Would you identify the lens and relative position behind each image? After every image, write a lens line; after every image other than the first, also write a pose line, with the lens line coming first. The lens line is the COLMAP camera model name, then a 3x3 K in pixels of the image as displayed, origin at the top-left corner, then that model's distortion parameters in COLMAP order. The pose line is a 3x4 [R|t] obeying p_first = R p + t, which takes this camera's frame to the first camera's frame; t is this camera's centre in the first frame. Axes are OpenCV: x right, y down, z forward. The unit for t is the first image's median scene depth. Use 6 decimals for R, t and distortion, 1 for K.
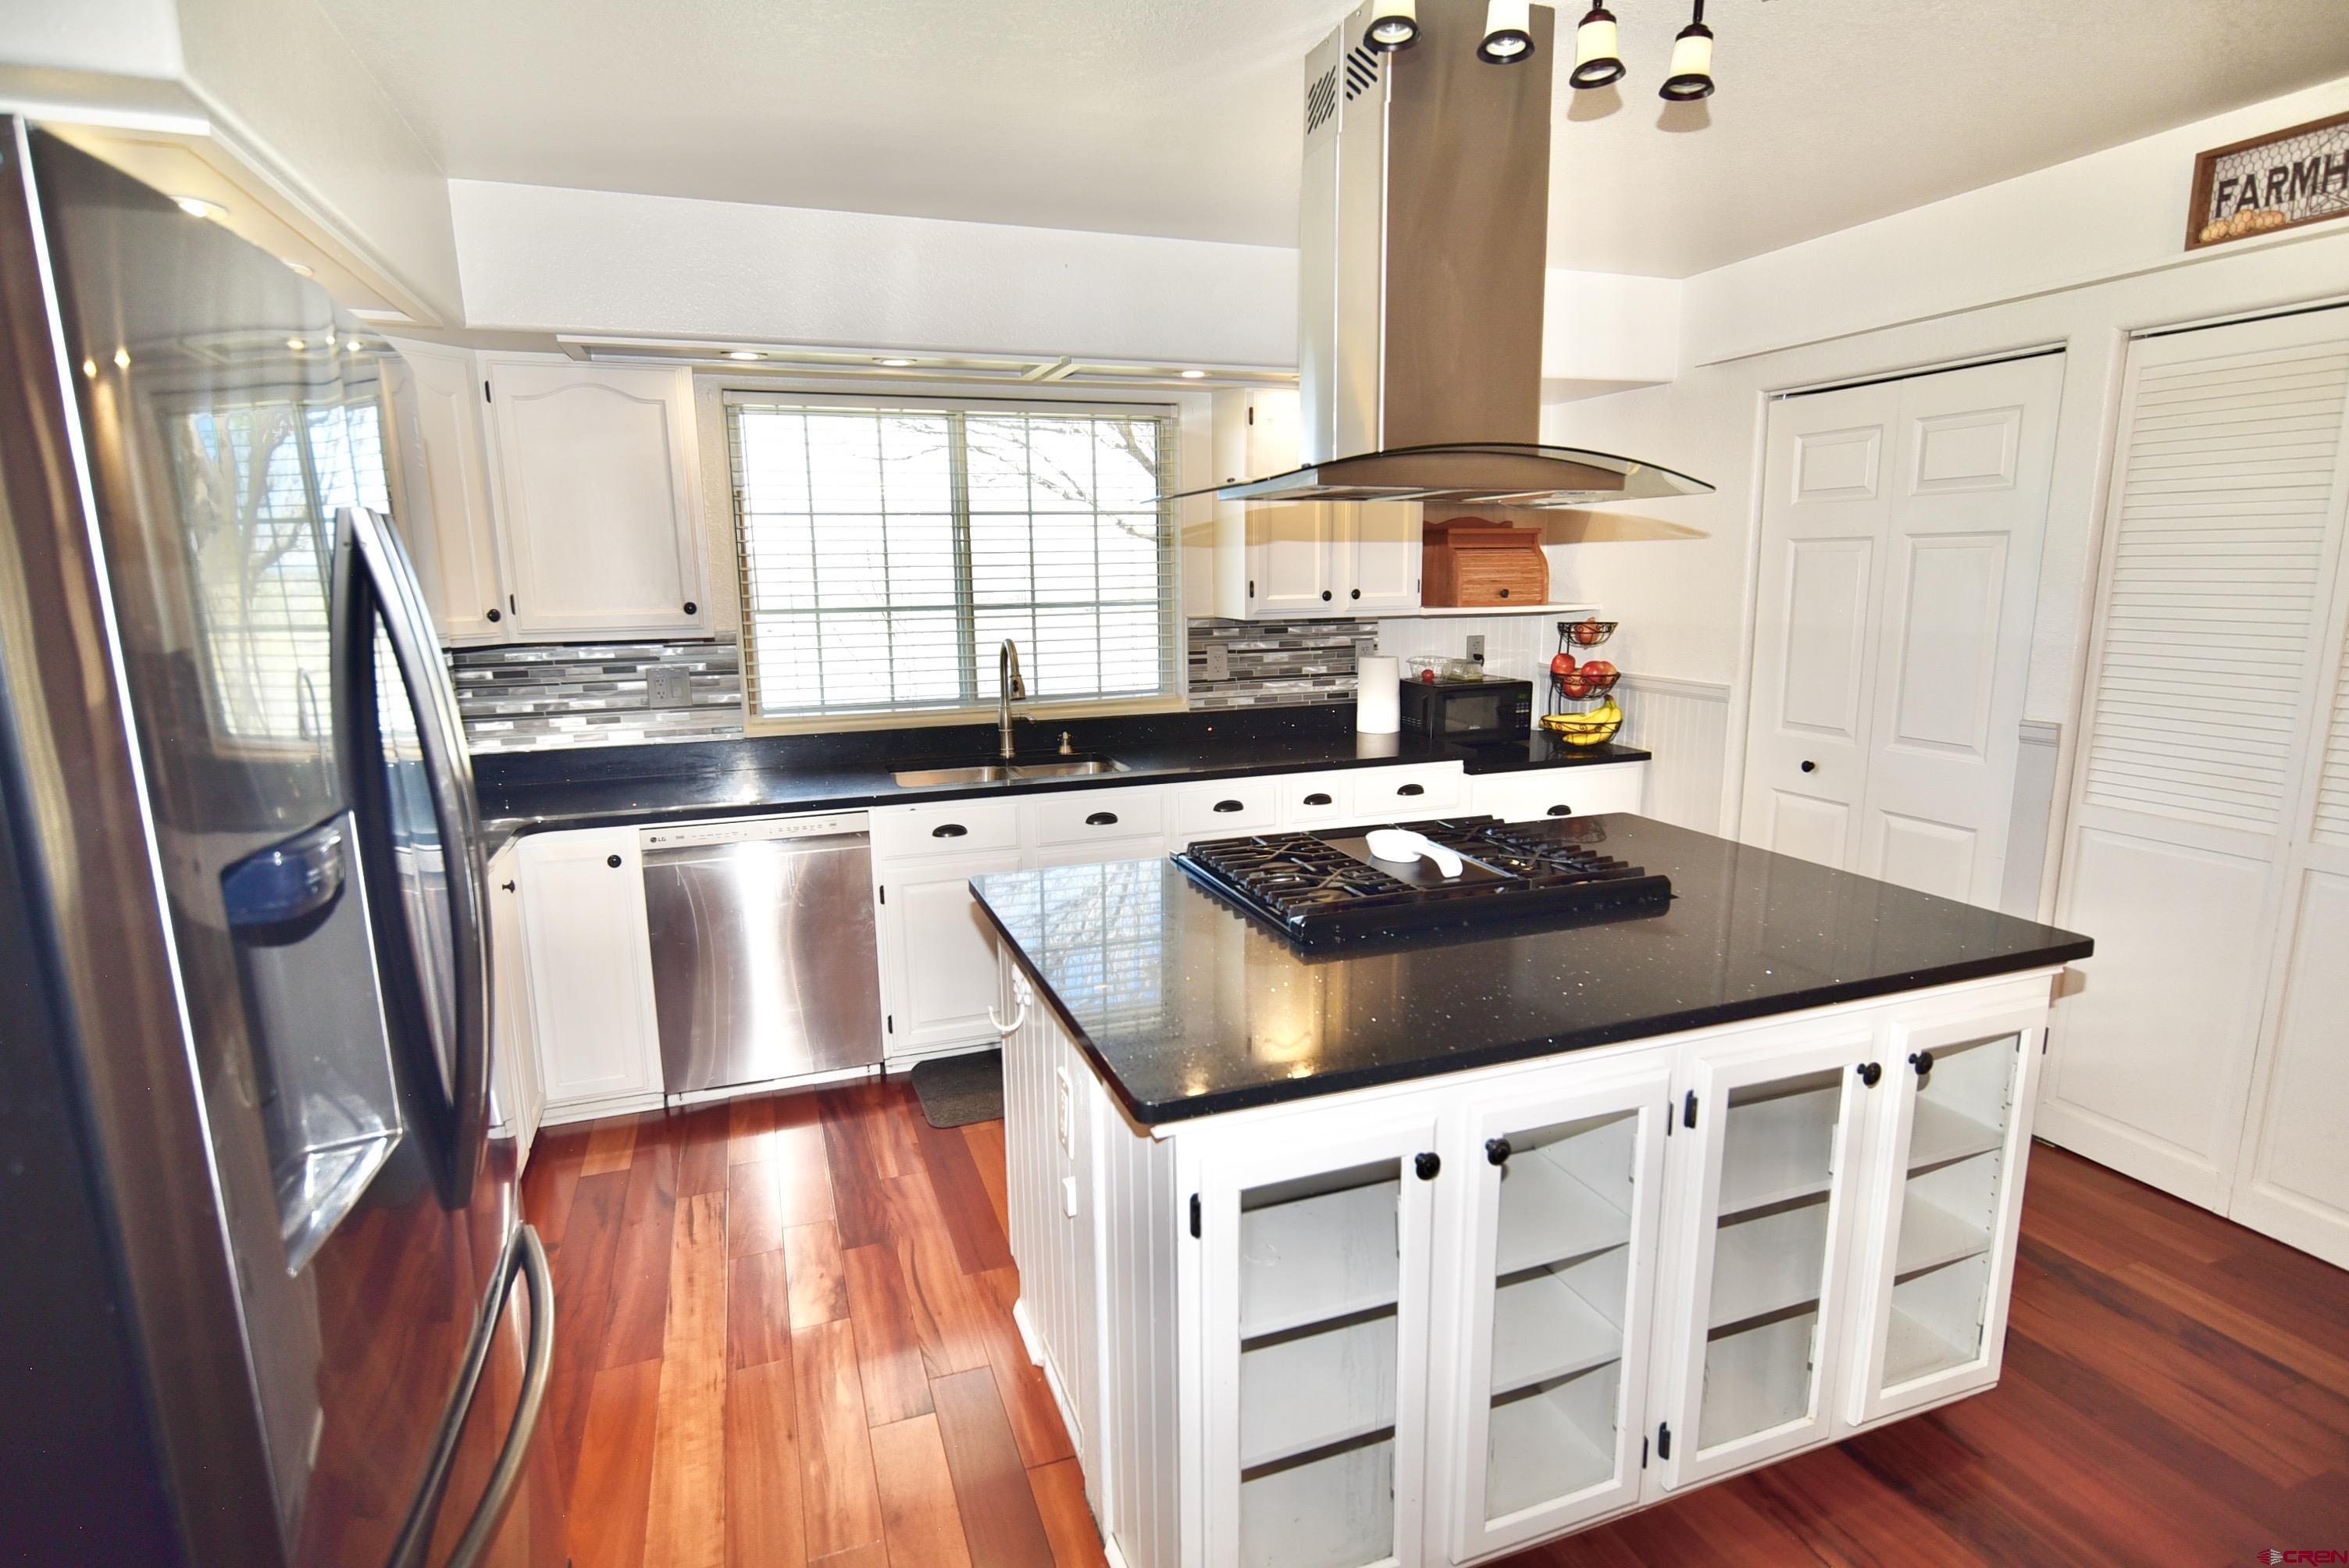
lens RADIAL K [[1175.8, 0, 1173.5], [0, 1175.8, 785.9], [0, 0, 1]] dist [-0.012364, 0.005170]
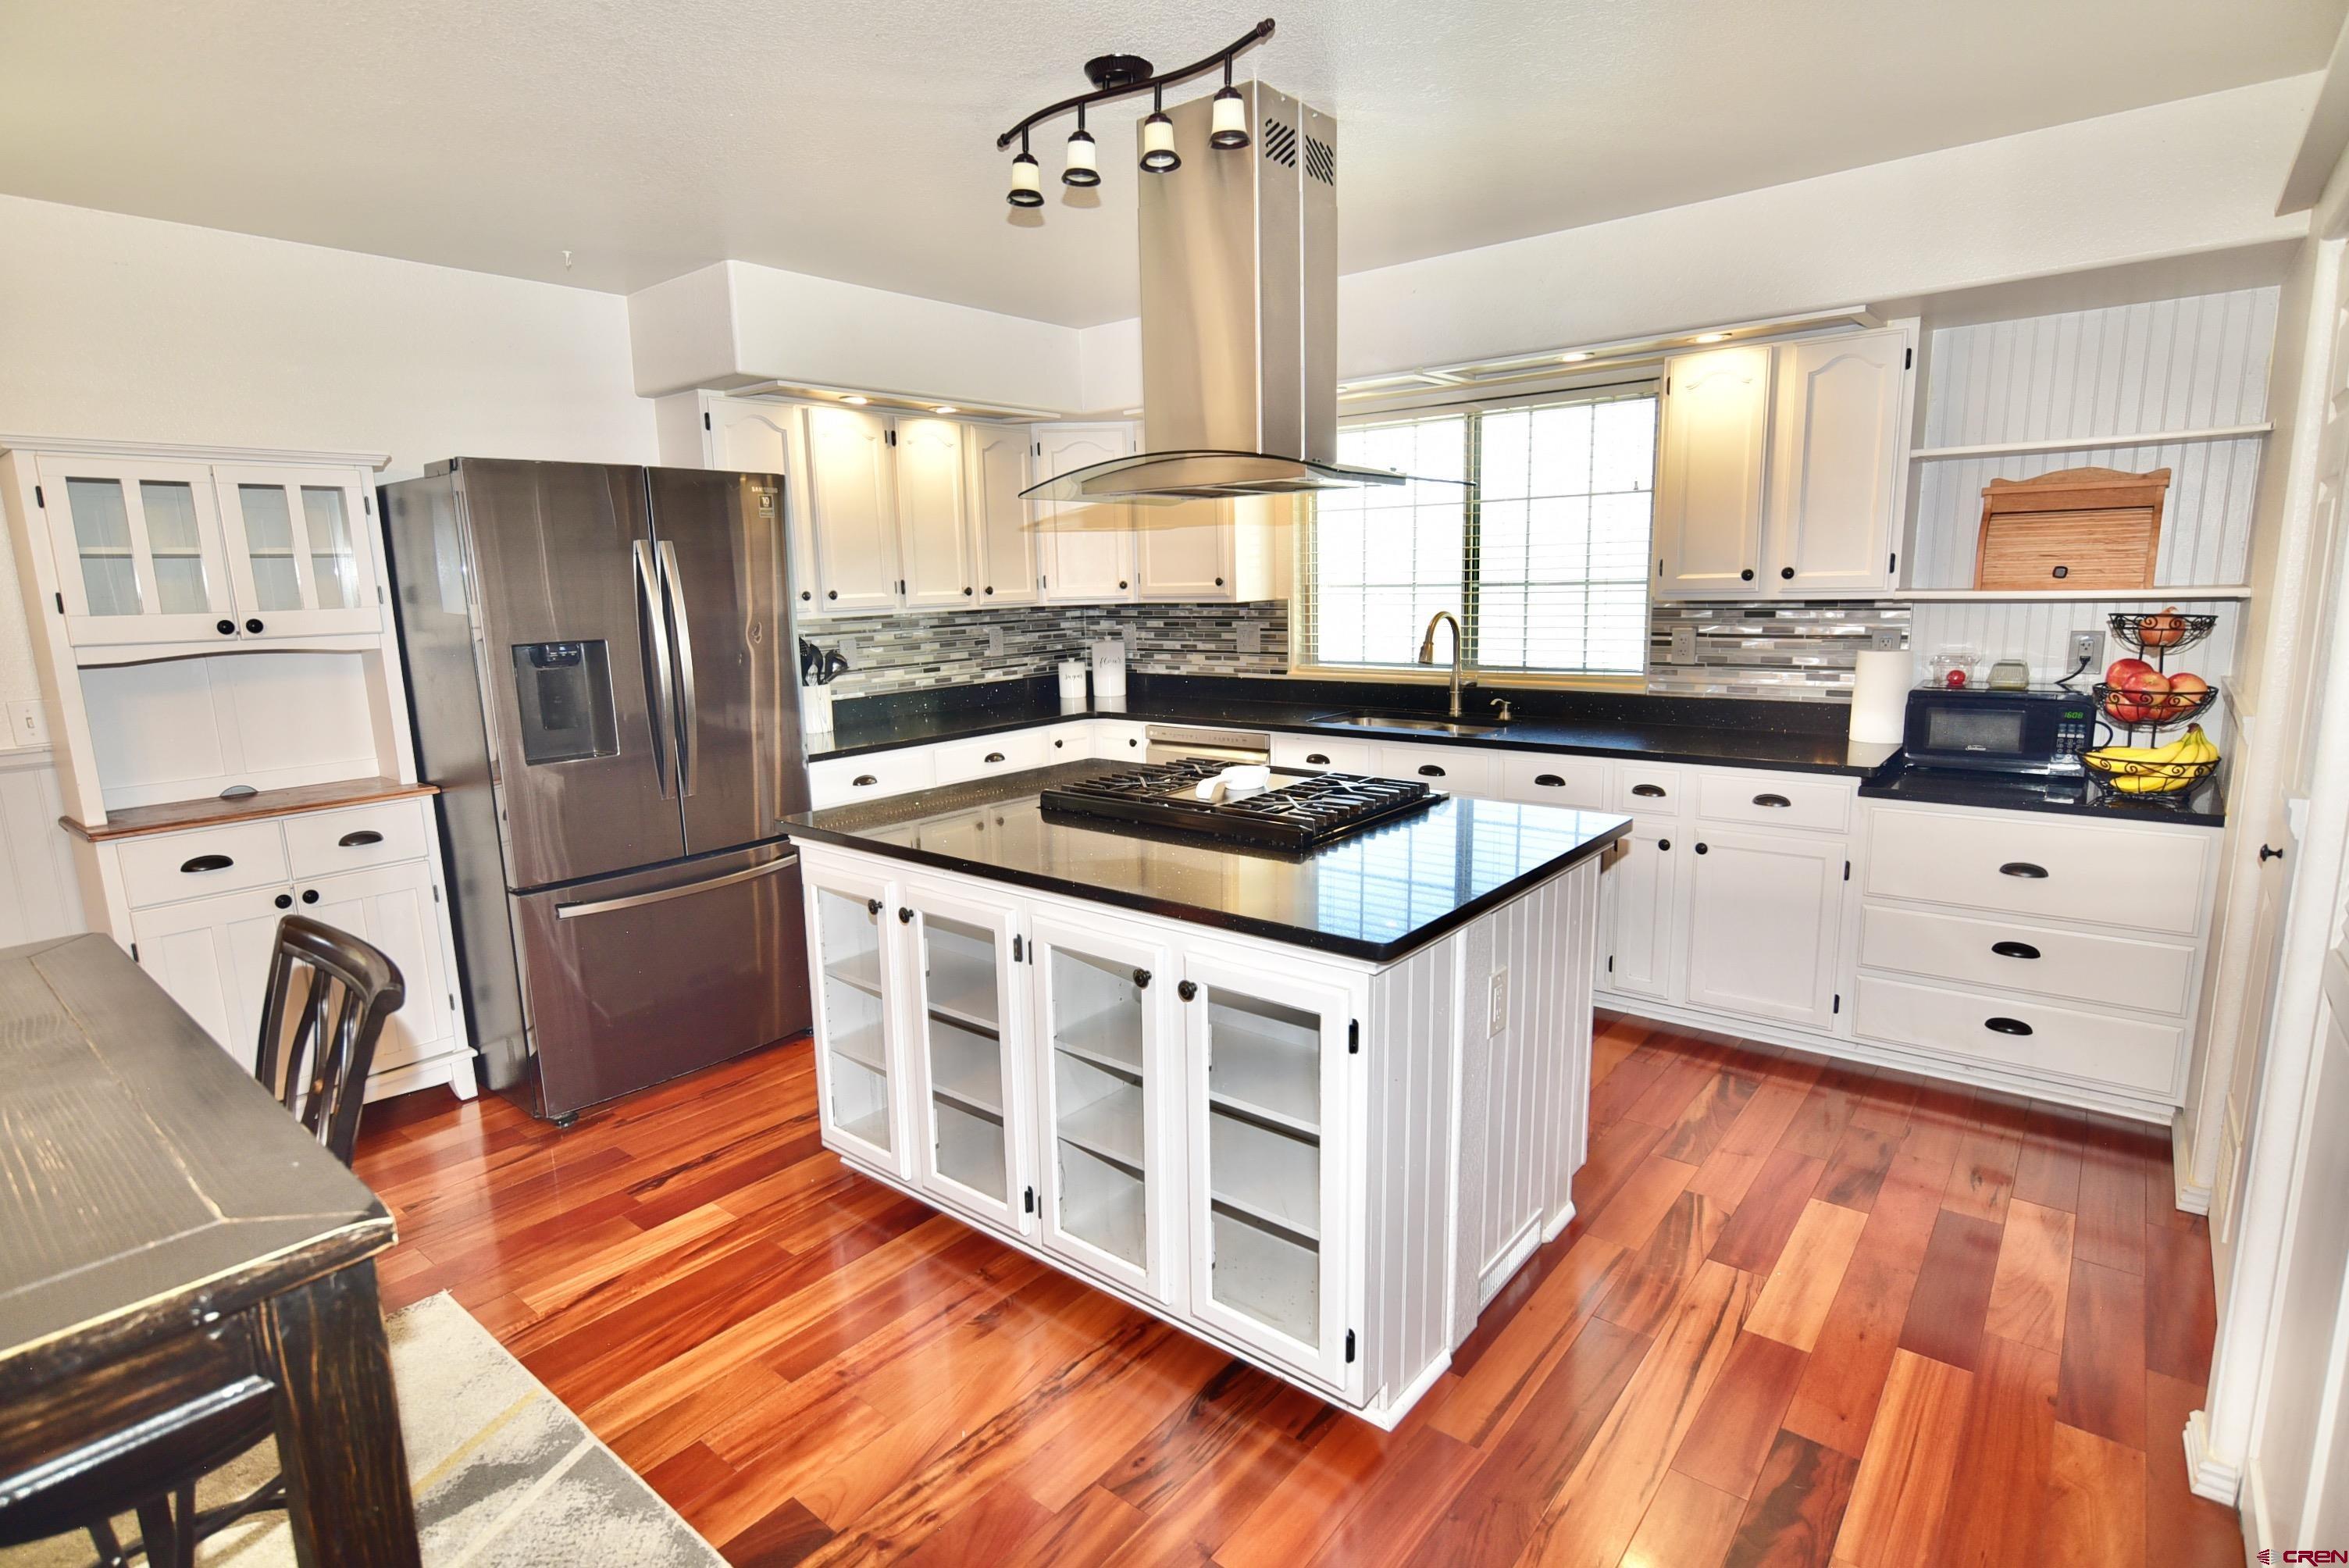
lens RADIAL K [[1175.8, 0, 1176.8], [0, 1175.8, 787.9], [0, 0, 1]] dist [-0.012364, 0.005170]
pose [[0.515881, 0.154597, -0.842595, 0.641962], [-0.137923, 0.985739, 0.096418, -0.026487], [0.845485, 0.066473, 0.529846, 0.161314]]
